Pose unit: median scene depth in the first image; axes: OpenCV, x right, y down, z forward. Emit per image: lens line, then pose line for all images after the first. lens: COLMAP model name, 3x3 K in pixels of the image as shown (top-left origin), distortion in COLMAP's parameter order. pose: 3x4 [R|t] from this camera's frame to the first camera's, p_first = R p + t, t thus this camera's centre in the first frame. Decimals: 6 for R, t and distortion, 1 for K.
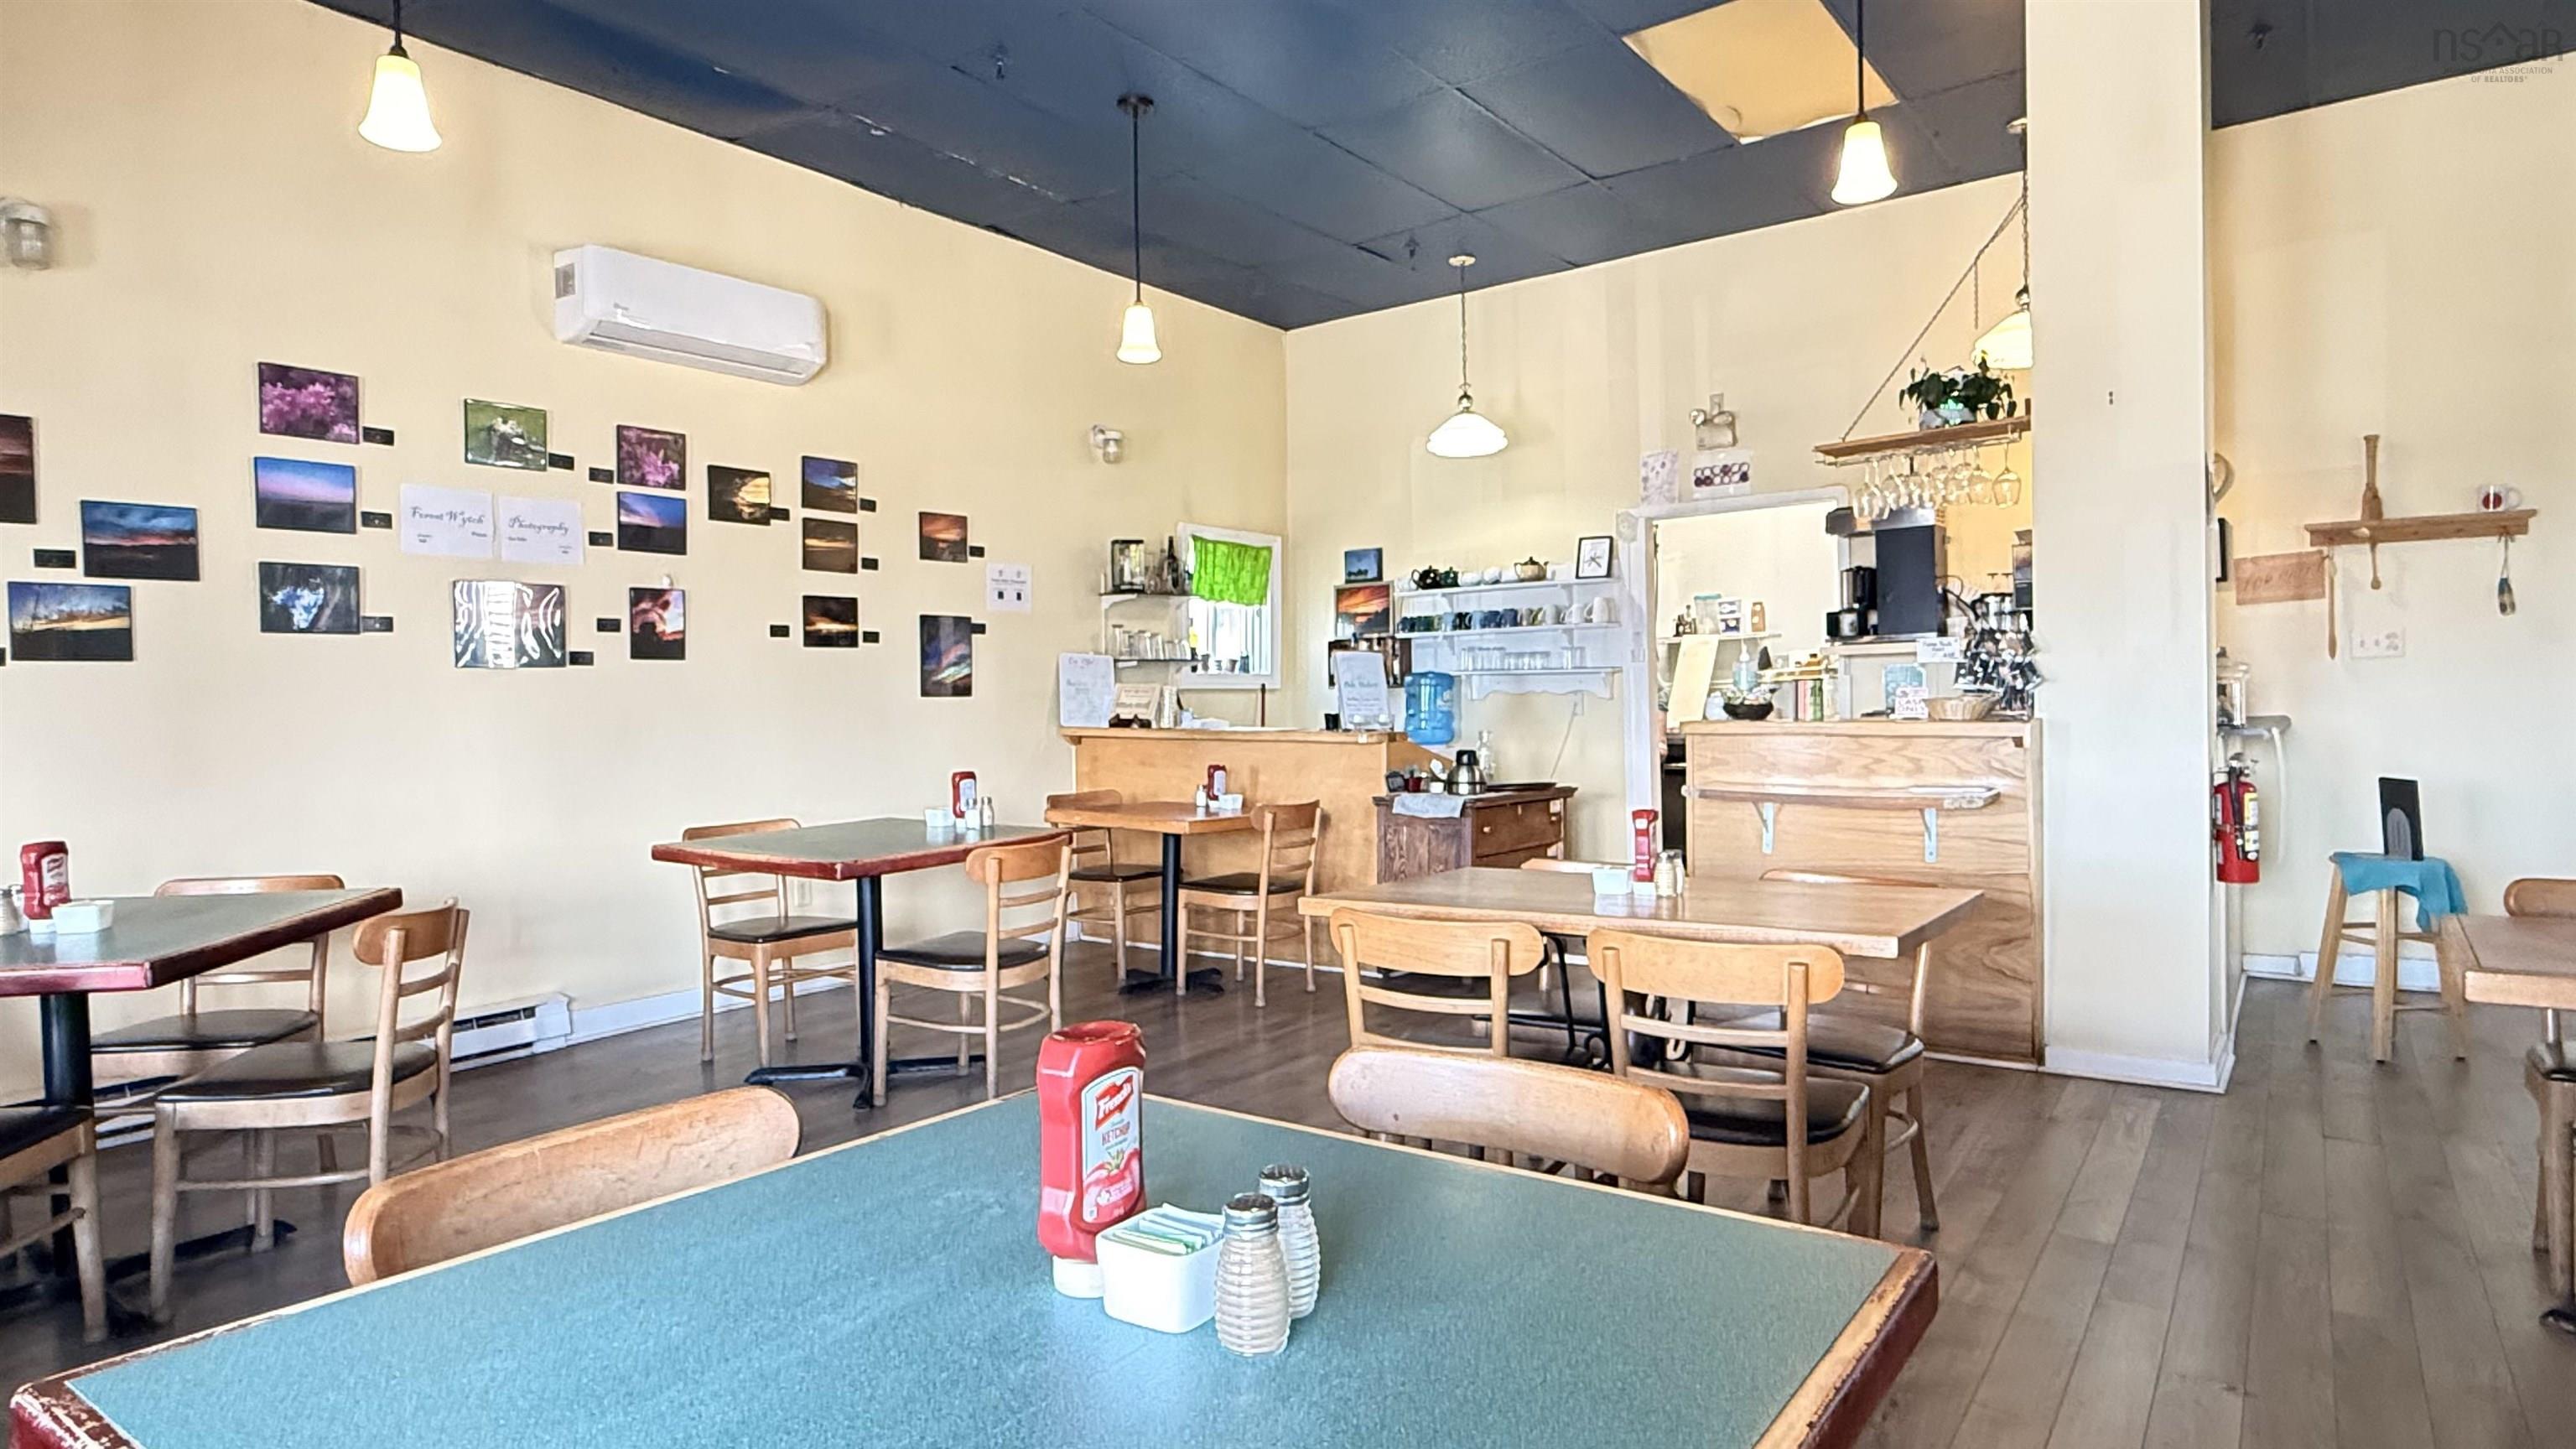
lens RADIAL K [[1434.3, 0, 1285.3], [0, 1434.3, 727.7], [0, 0, 1]] dist [-0.001900, 0.001279]
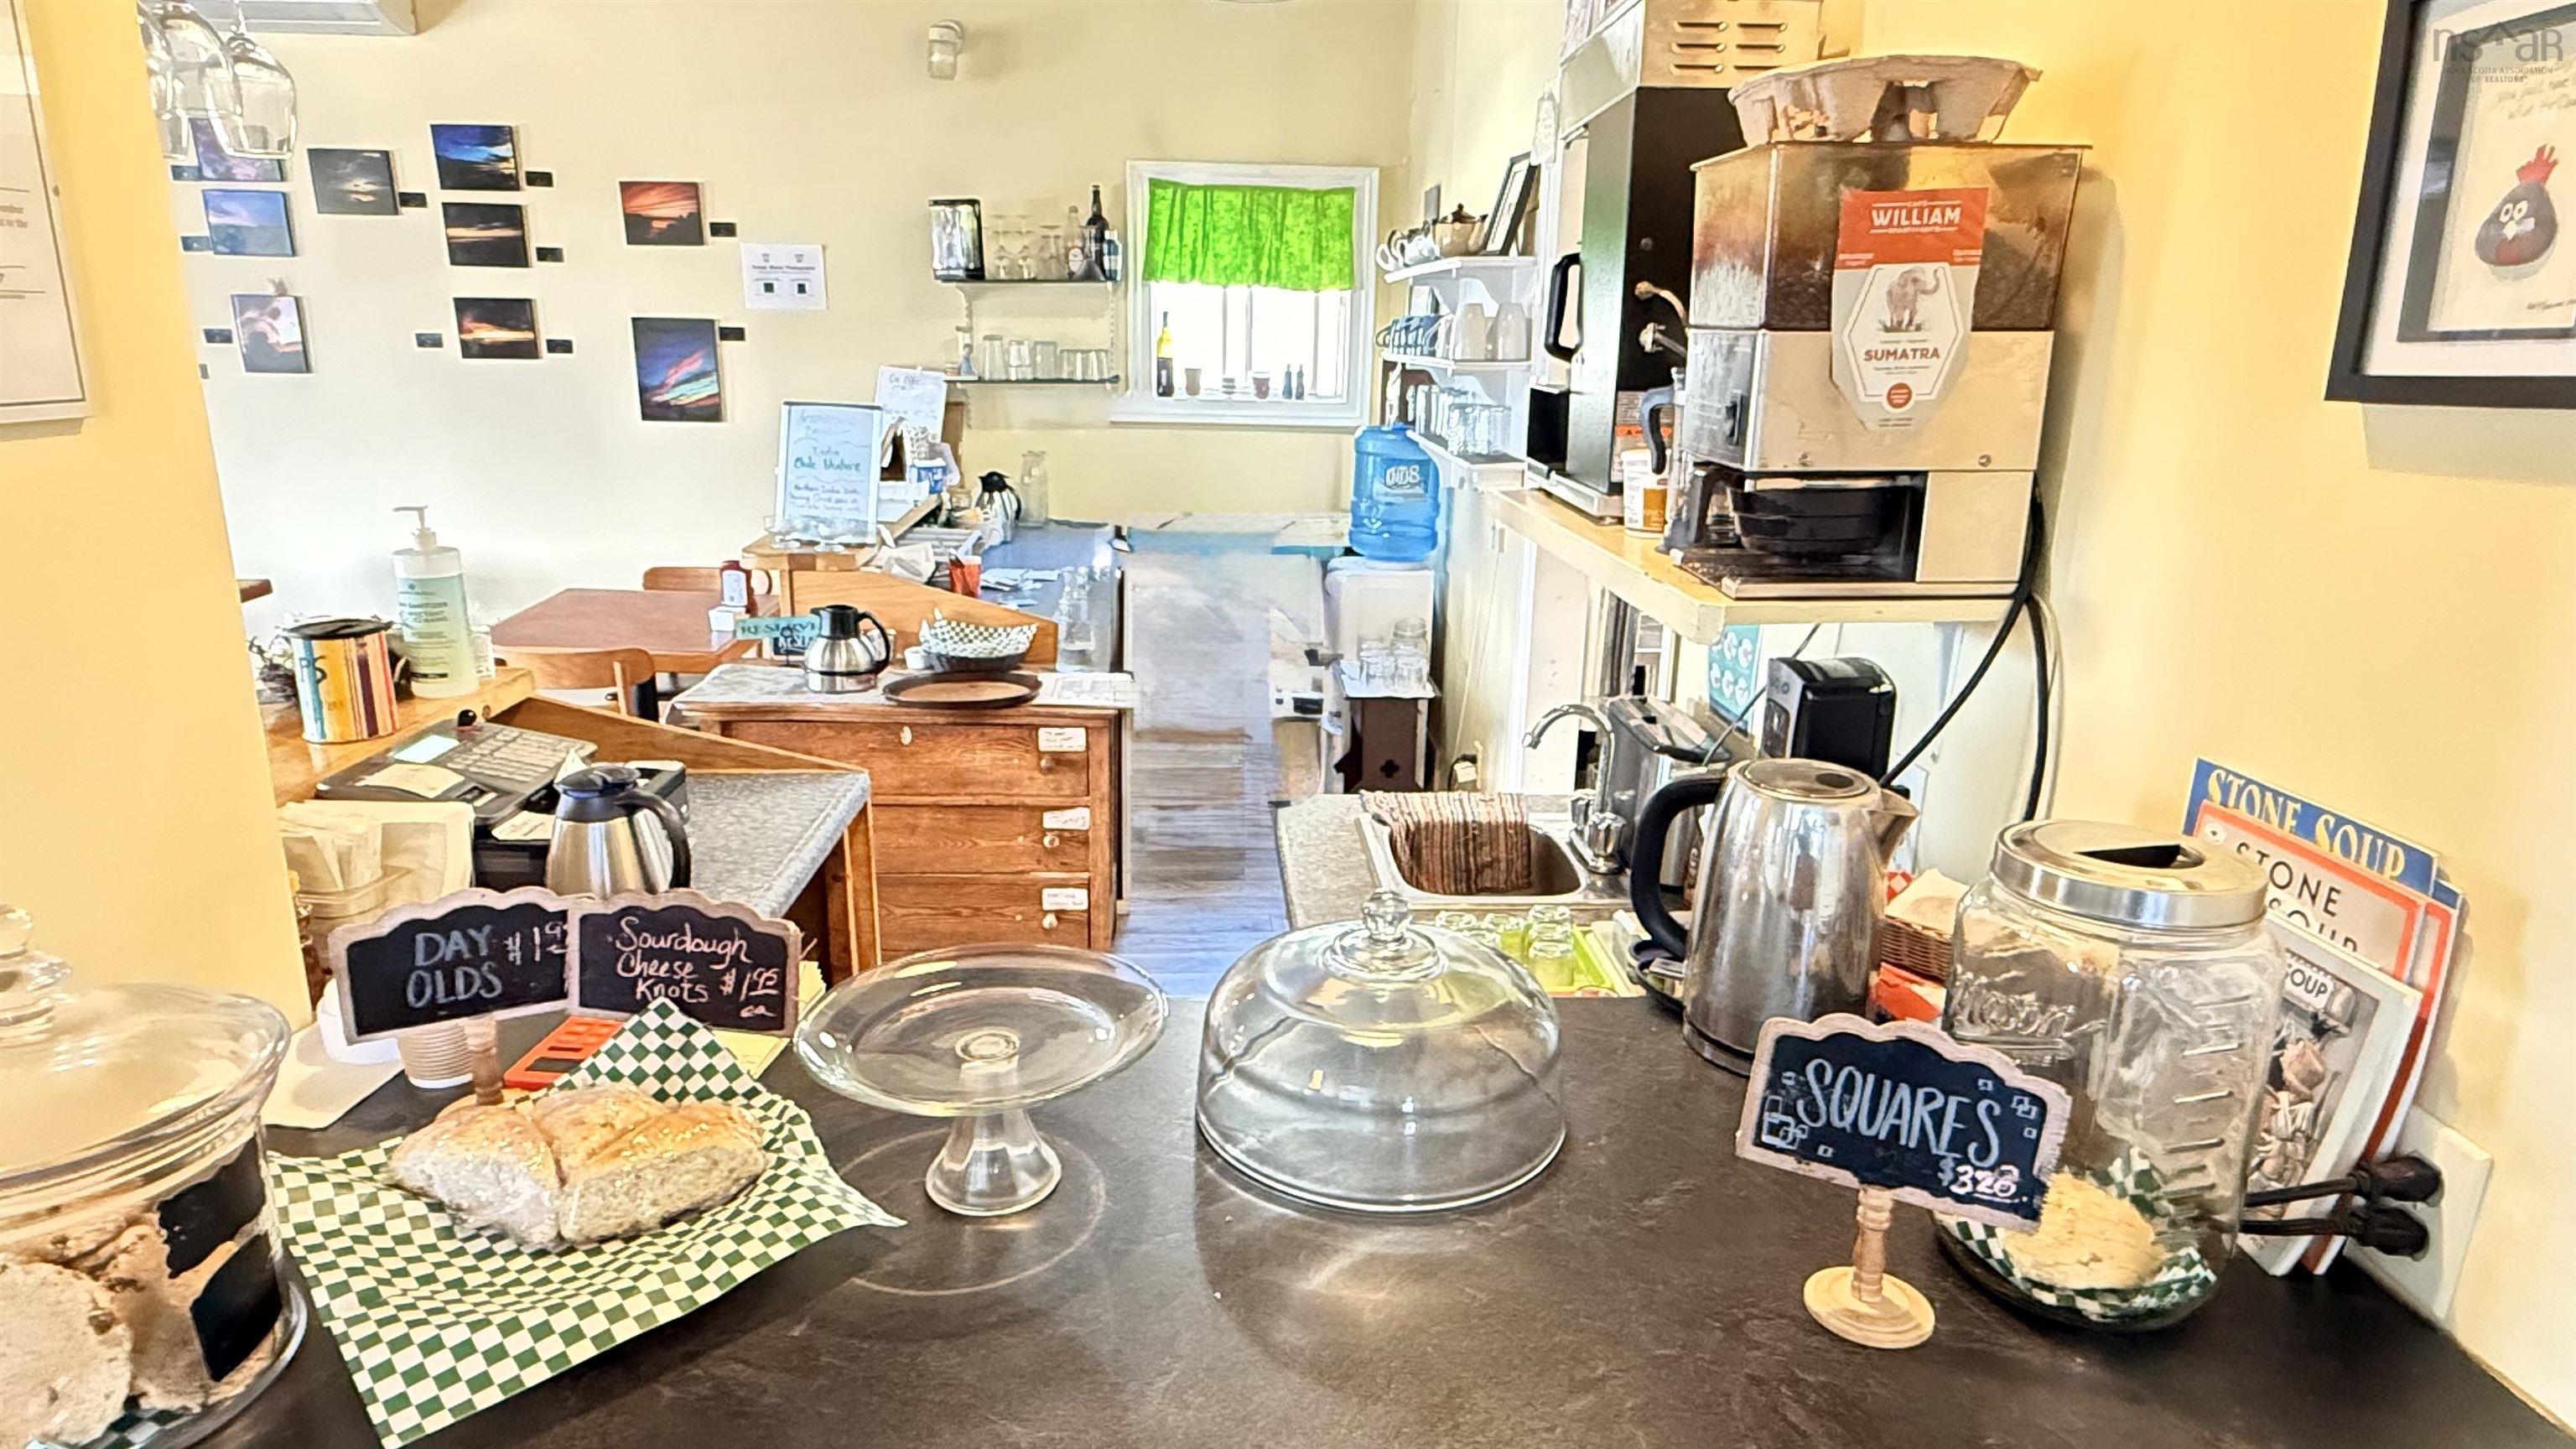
lens RADIAL K [[1434.3, 0, 1284.3], [0, 1434.3, 732.0], [0, 0, 1]] dist [-0.001900, 0.001279]
pose [[0.628526, 0.244729, -0.738283, 0.658838], [-0.045809, 0.959208, 0.278963, -0.101411], [0.776438, -0.141516, 0.614099, 0.791891]]
